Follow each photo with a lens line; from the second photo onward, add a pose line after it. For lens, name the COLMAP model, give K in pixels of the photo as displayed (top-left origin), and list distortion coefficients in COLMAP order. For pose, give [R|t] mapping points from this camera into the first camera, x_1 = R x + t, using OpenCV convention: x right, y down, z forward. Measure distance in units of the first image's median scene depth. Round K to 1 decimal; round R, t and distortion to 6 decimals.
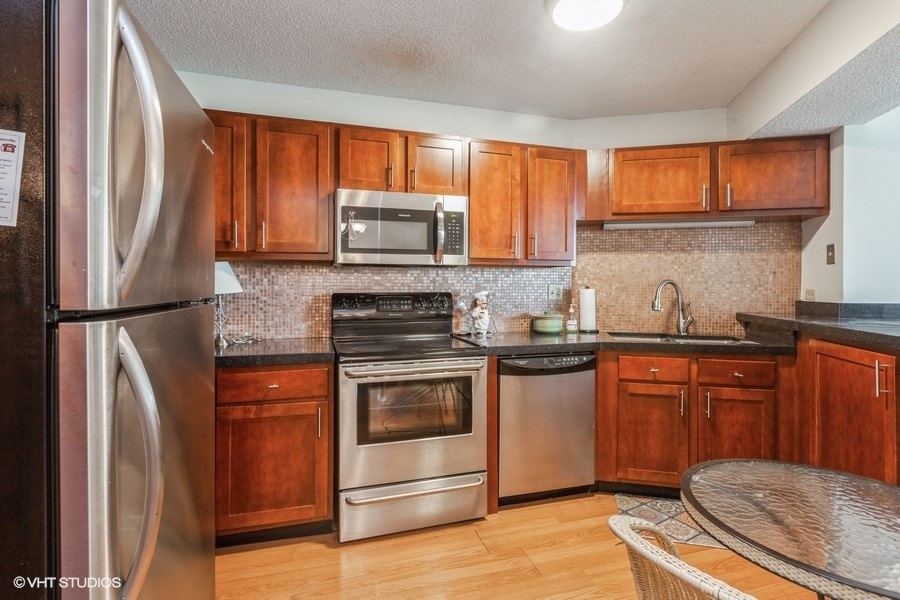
lens RADIAL K [[440.4, 0, 451.1], [0, 440.4, 283.3], [0, 0, 1]] dist [-0.003408, -0.000132]
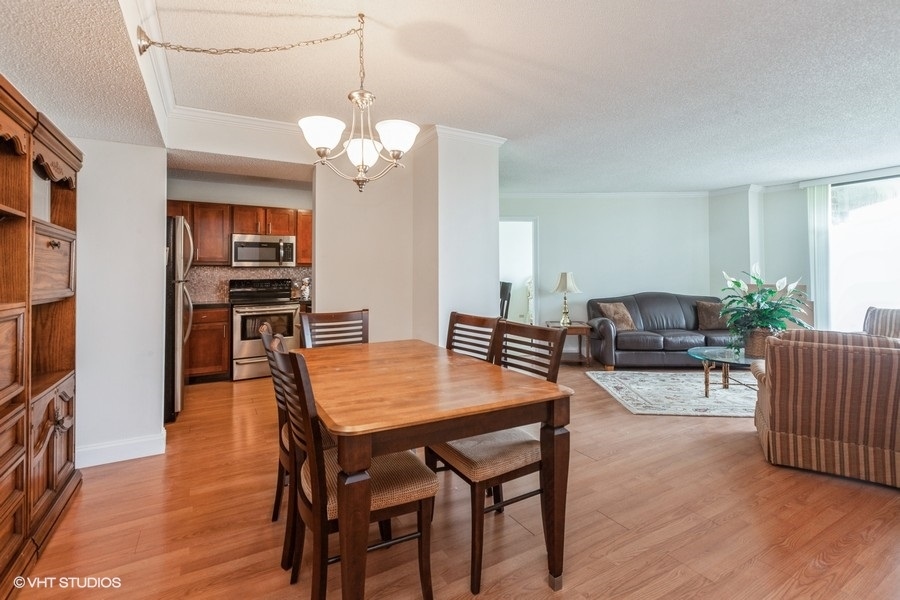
lens RADIAL K [[420.8, 0, 451.8], [0, 420.8, 264.6], [0, 0, 1]] dist [0.002614, 0.000284]
pose [[0.974607, -0.005753, 0.223847, 0.322295], [0.011381, 0.999651, -0.023856, 0.009653], [-0.223631, 0.025798, 0.974332, -1.232923]]
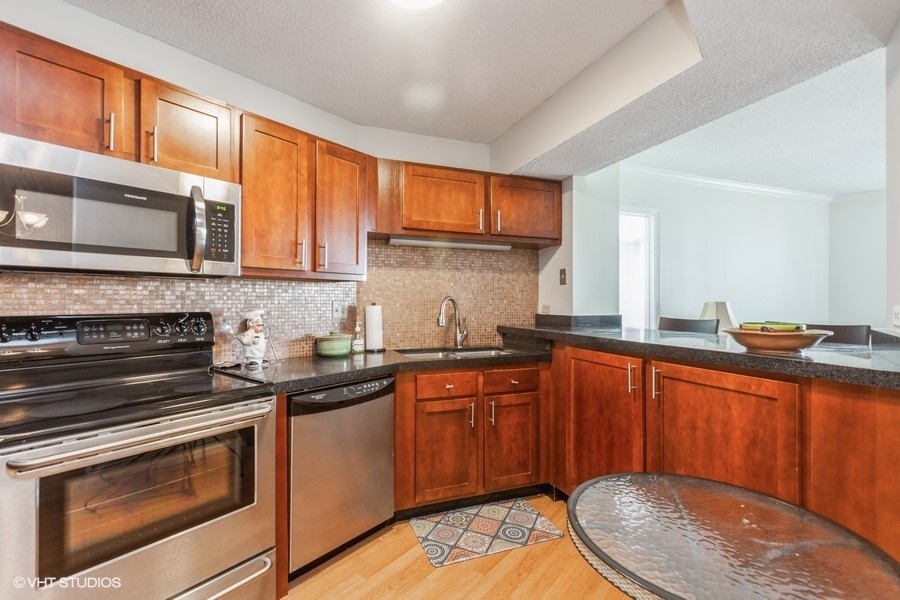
lens RADIAL K [[408.2, 0, 450.0], [0, 408.2, 300.0], [0, 0, 1]] dist [0.003773, 0.000696]
pose [[0.829286, -0.000104, 0.558824, -0.053351], [-0.000787, 0.999999, 0.001354, -0.001068], [-0.558824, -0.001562, 0.829285, 0.207858]]
